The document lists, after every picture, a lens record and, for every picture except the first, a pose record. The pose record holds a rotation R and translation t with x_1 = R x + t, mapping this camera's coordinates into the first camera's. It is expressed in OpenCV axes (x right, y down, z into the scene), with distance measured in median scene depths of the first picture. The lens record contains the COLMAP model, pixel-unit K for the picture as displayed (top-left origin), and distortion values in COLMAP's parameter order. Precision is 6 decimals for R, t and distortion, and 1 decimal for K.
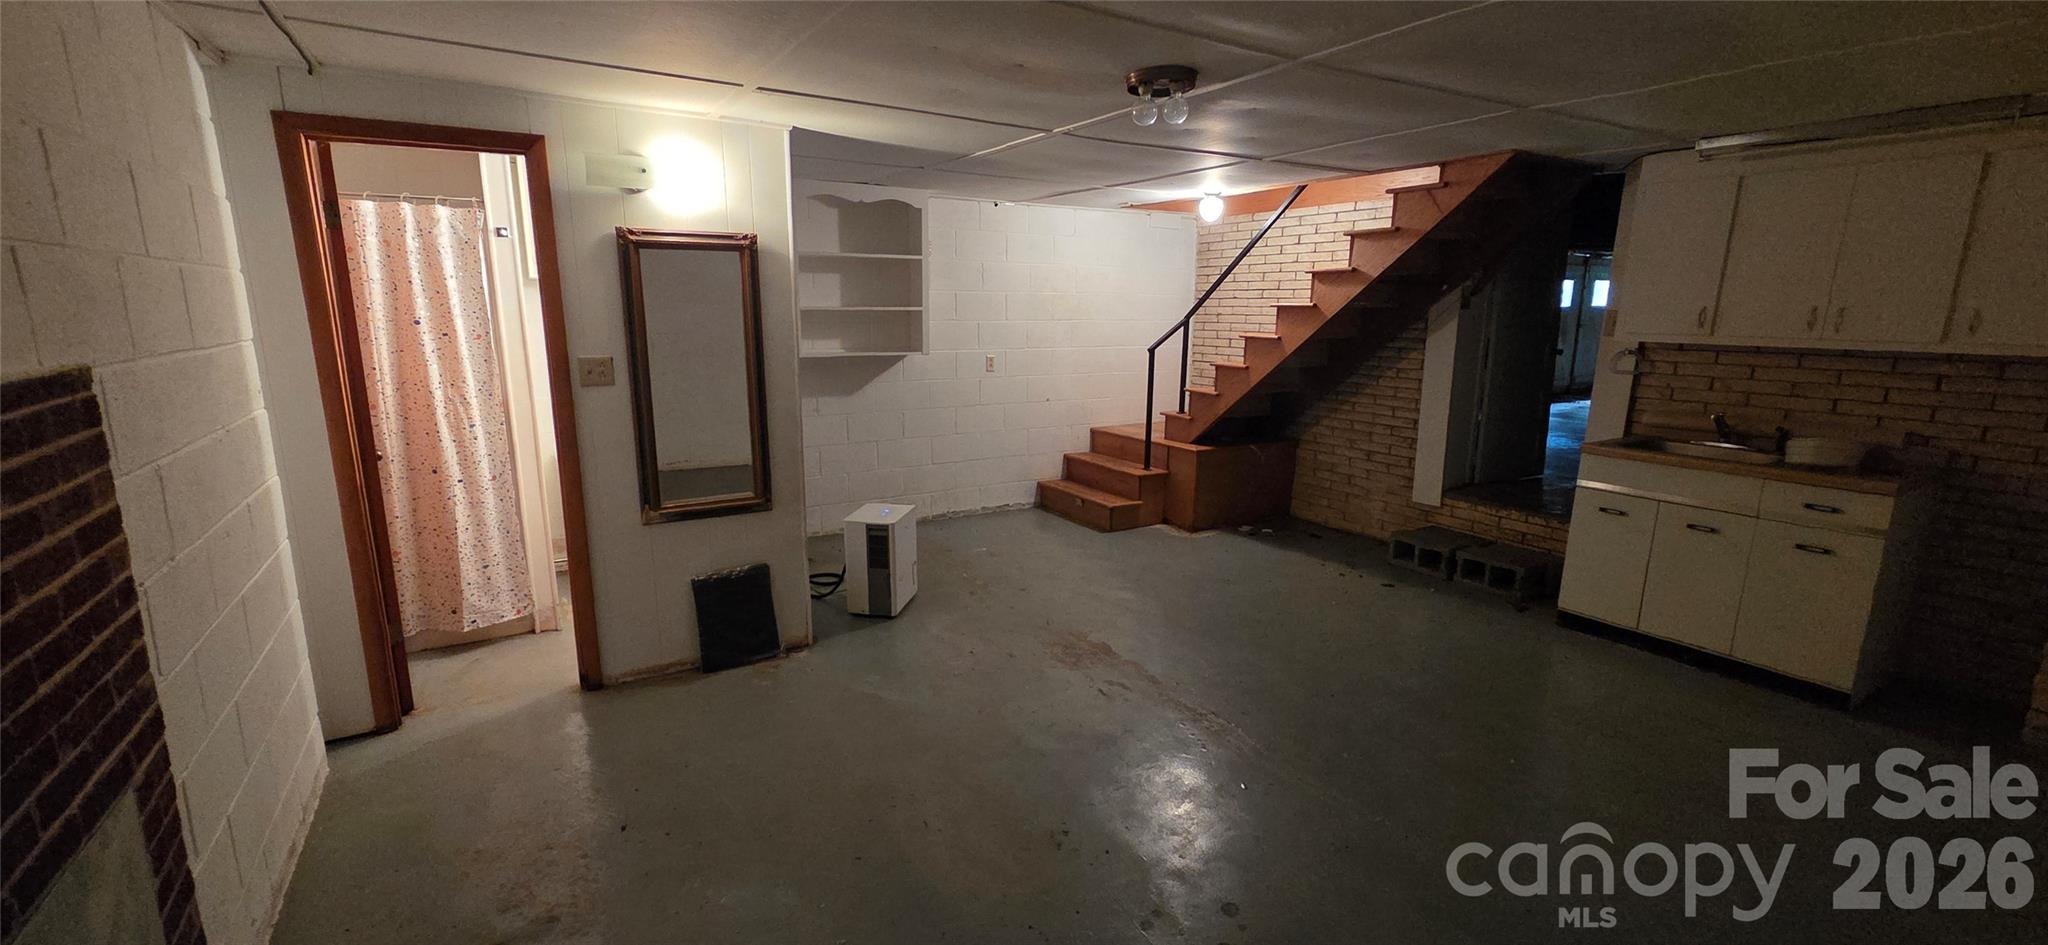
lens RADIAL K [[835.6, 0, 1019.1], [0, 835.6, 478.1], [0, 0, 1]] dist [0.004782, -0.000307]
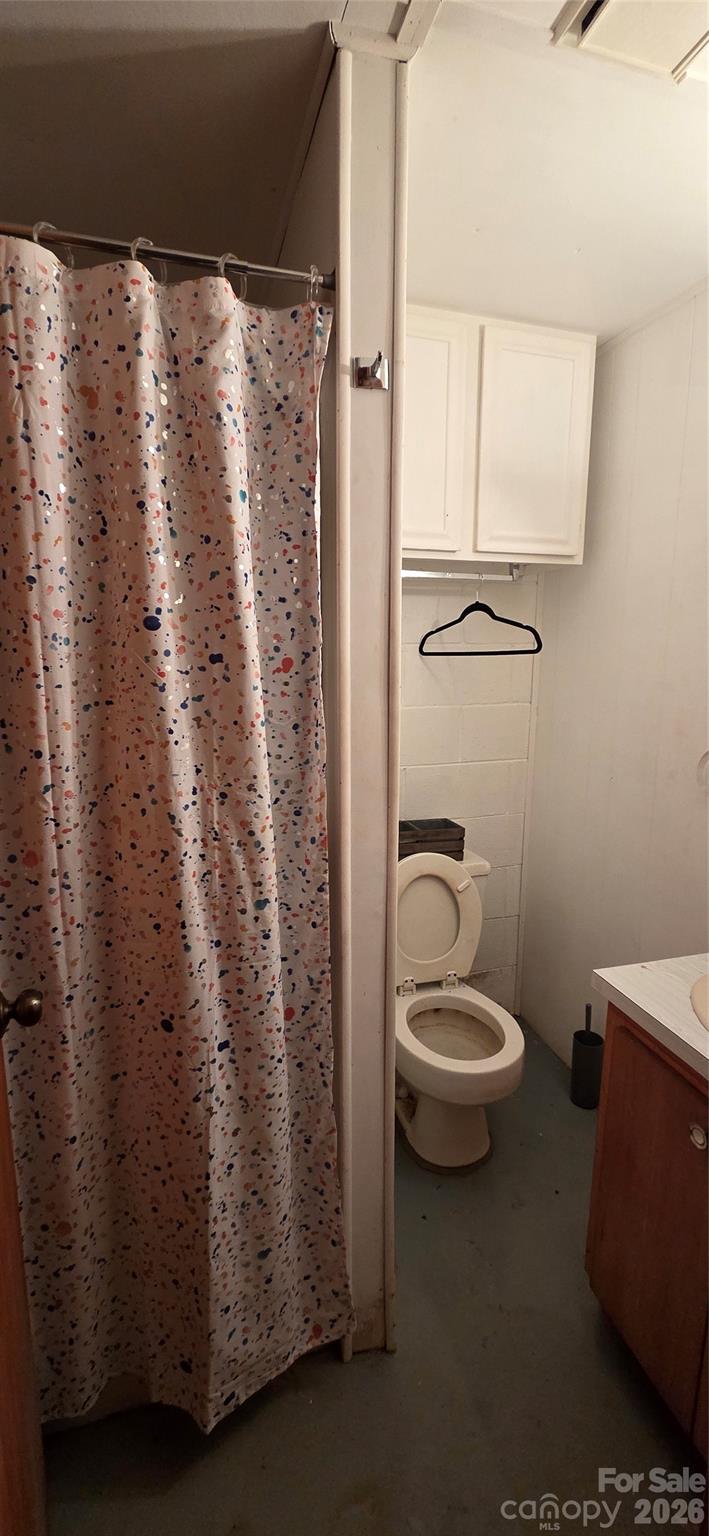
lens RADIAL K [[626.7, 0, 356.6], [0, 626.7, 761.8], [0, 0, 1]] dist [0.004782, -0.000307]
pose [[0.967212, 0.046545, -0.249668, -0.555331], [-0.051146, 0.998619, -0.011970, -0.126501], [0.248766, 0.024347, 0.968258, 0.752394]]
